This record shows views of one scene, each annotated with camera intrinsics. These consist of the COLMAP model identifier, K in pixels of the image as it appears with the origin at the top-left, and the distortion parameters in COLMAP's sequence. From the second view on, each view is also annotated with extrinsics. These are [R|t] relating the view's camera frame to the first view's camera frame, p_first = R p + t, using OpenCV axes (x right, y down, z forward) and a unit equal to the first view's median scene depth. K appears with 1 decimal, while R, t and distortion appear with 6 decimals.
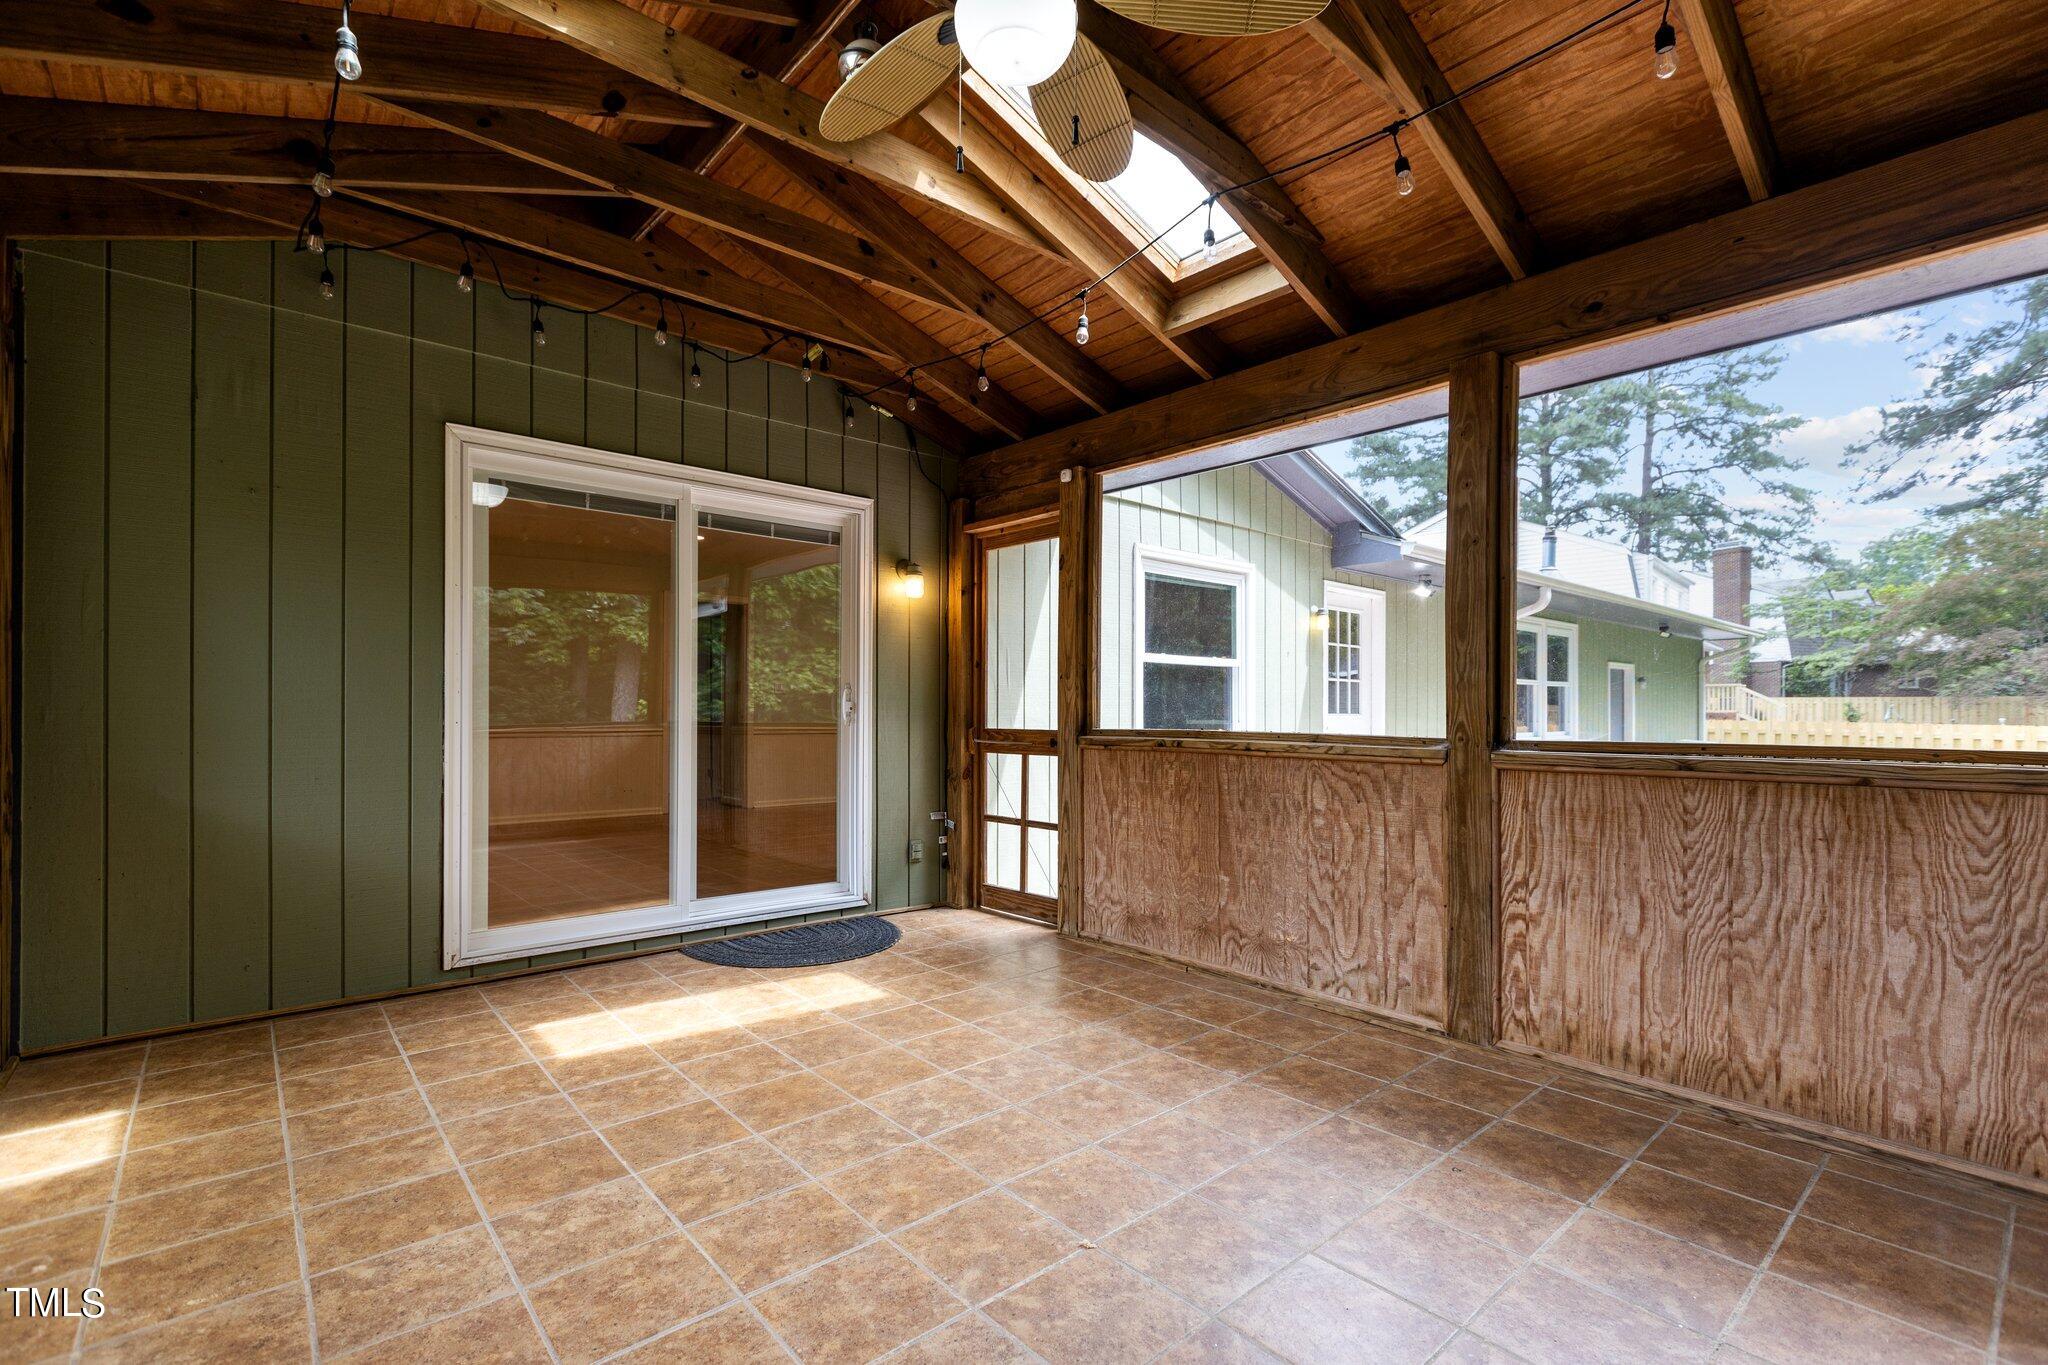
lens RADIAL K [[917.9, 0, 1028.0], [0, 917.9, 710.2], [0, 0, 1]] dist [0.000870, 0.000472]
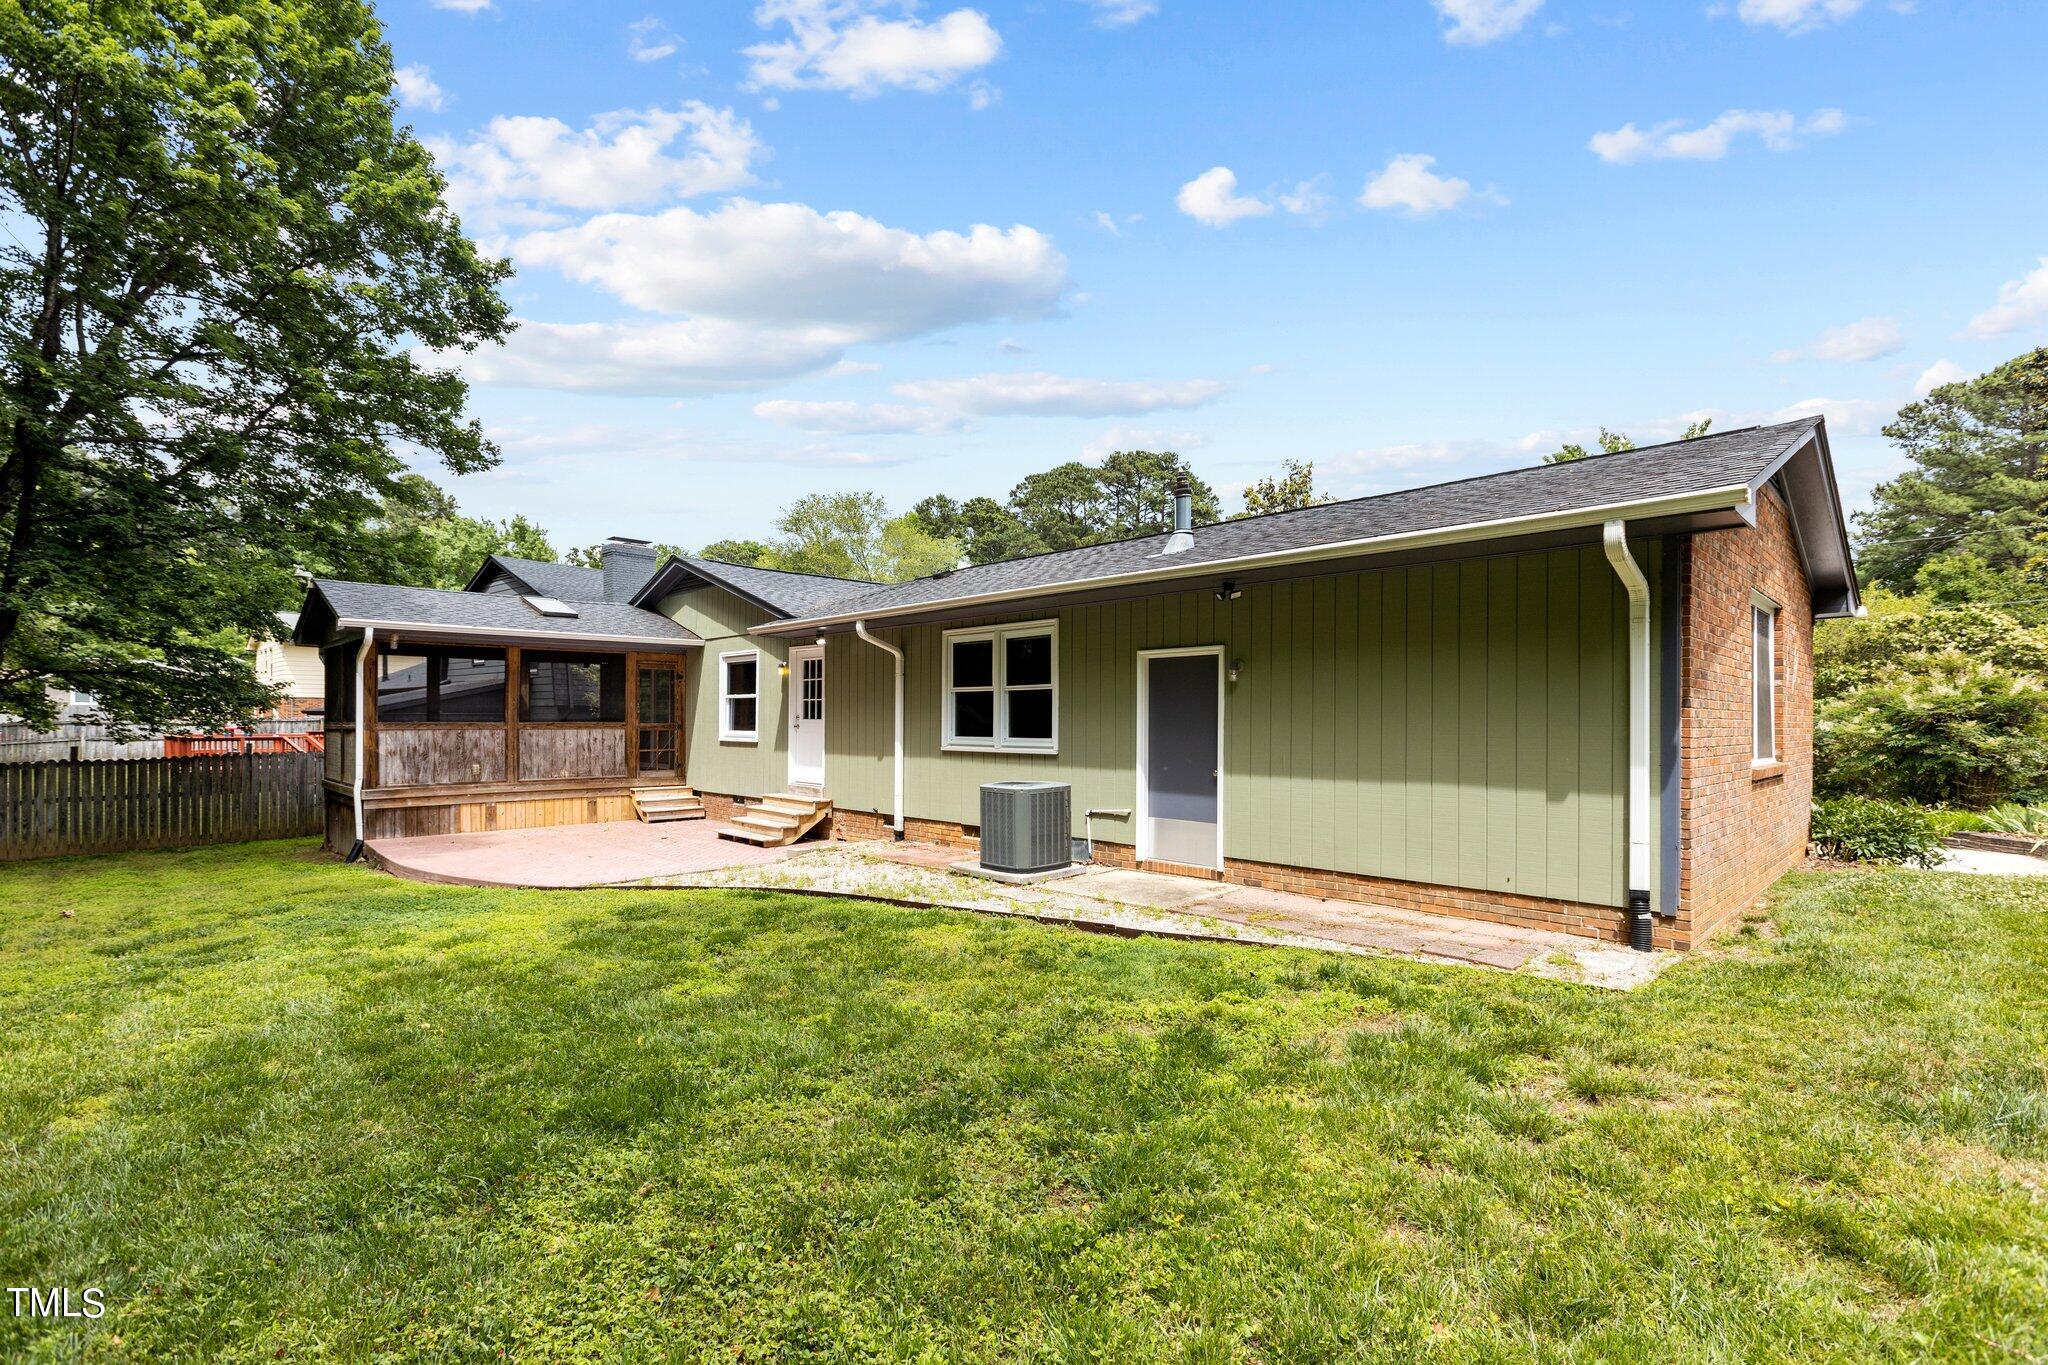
lens RADIAL K [[922.5, 0, 1029.3], [0, 922.5, 722.9], [0, 0, 1]] dist [0.002705, 0.000330]
pose [[0.044815, -0.001095, -0.998995, 2.395531], [-0.003479, 0.999993, -0.001252, 0.012554], [0.998989, 0.003532, 0.044811, 1.528154]]
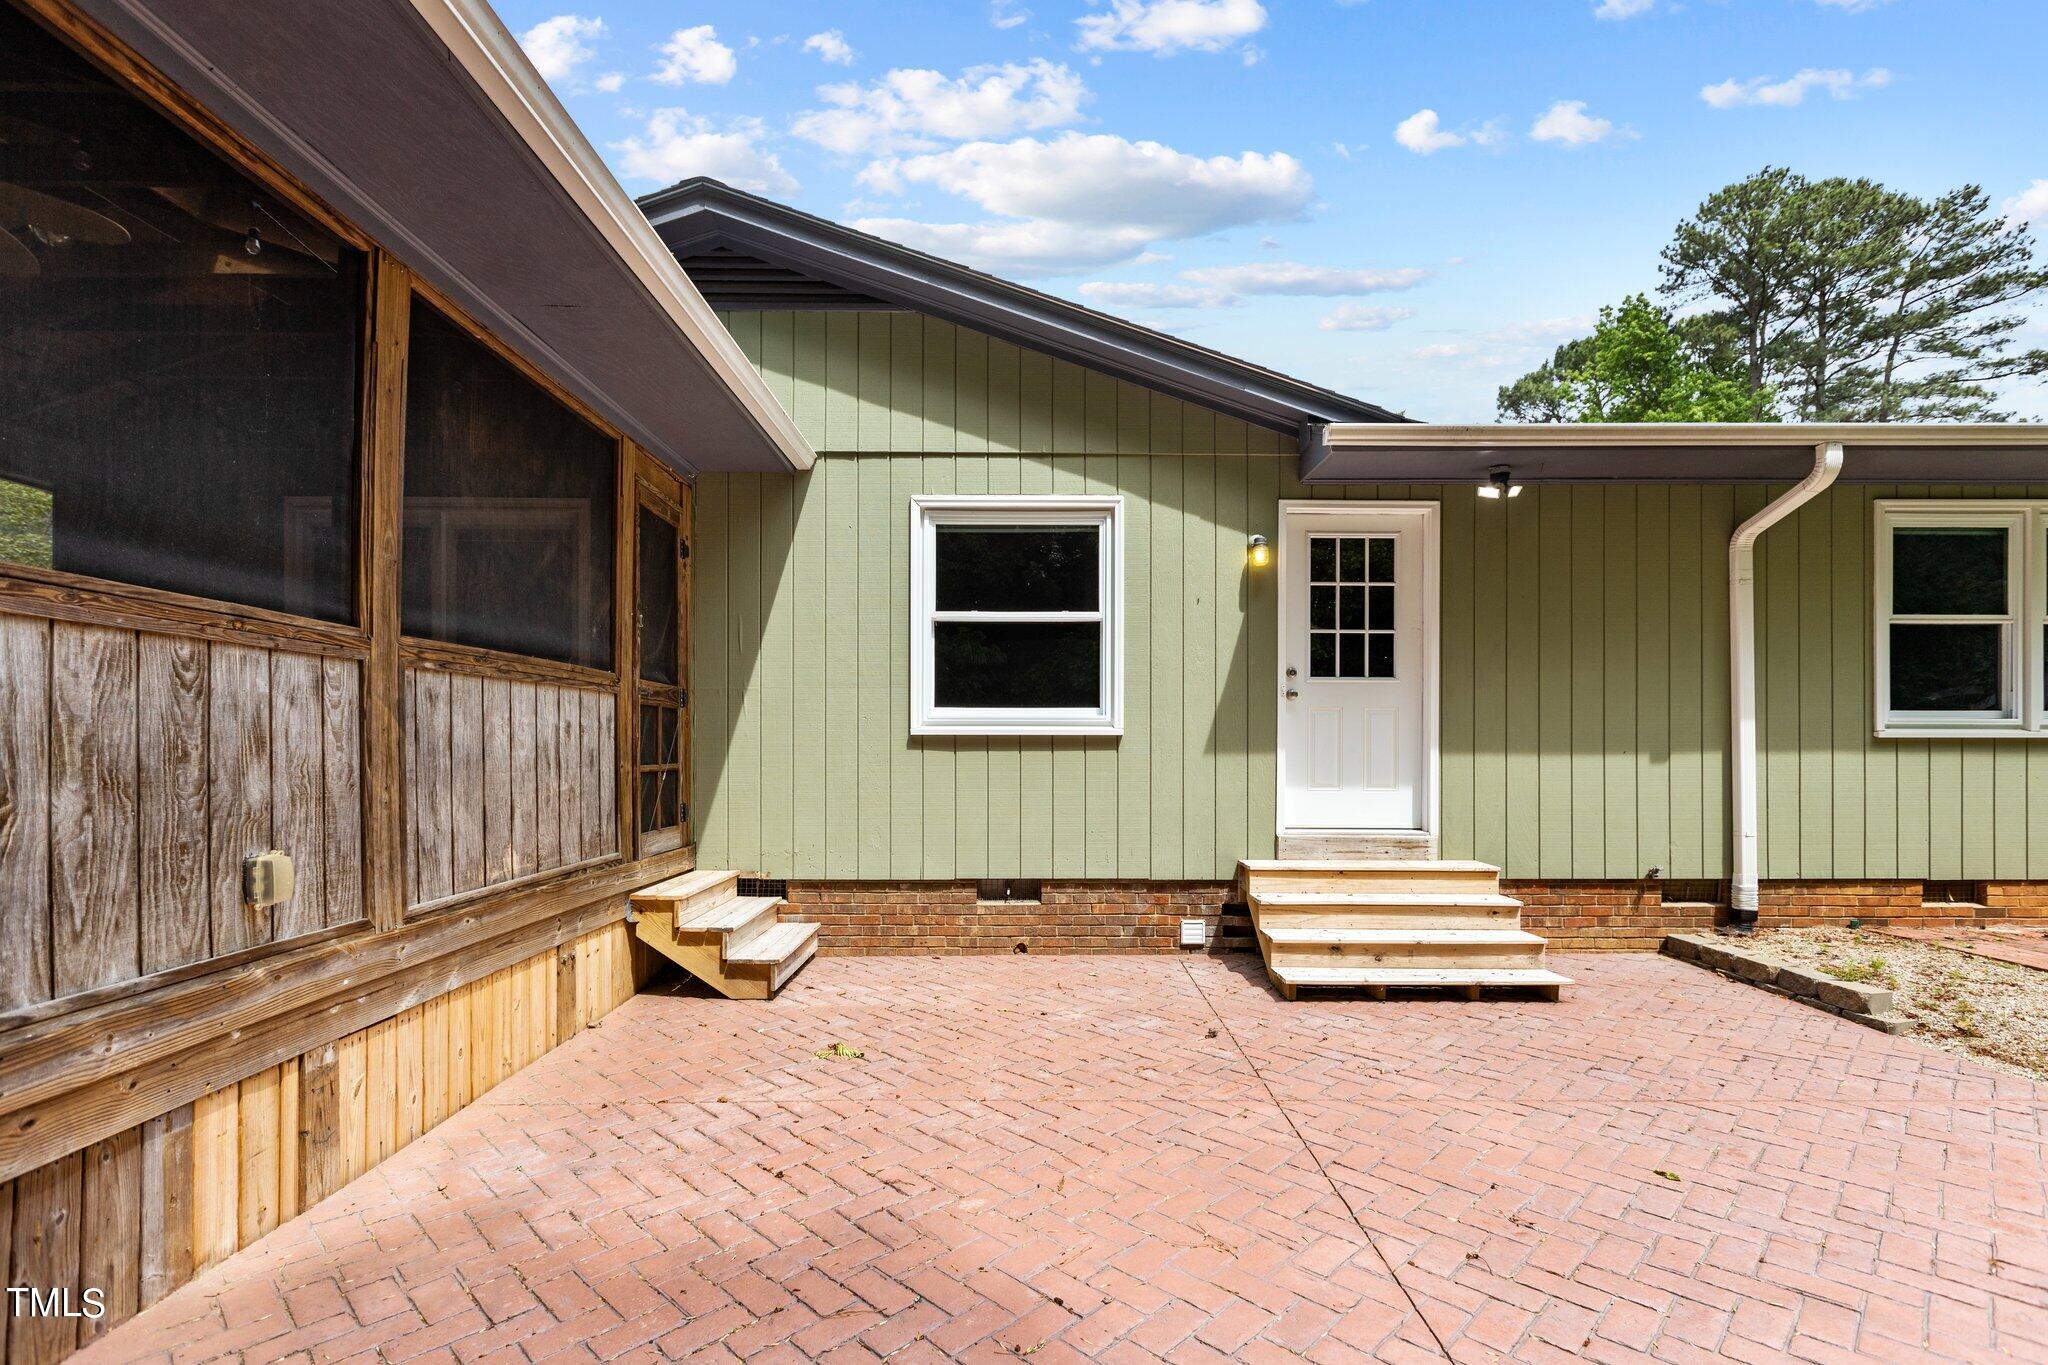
lens RADIAL K [[957.2, 0, 1031.6], [0, 957.2, 748.4], [0, 0, 1]] dist [0.002145, 0.000384]
pose [[0.752888, -0.002928, -0.658142, 0.750559], [0.002442, 0.999996, -0.001656, 0.069109], [0.658144, -0.000360, 0.752892, 0.301591]]
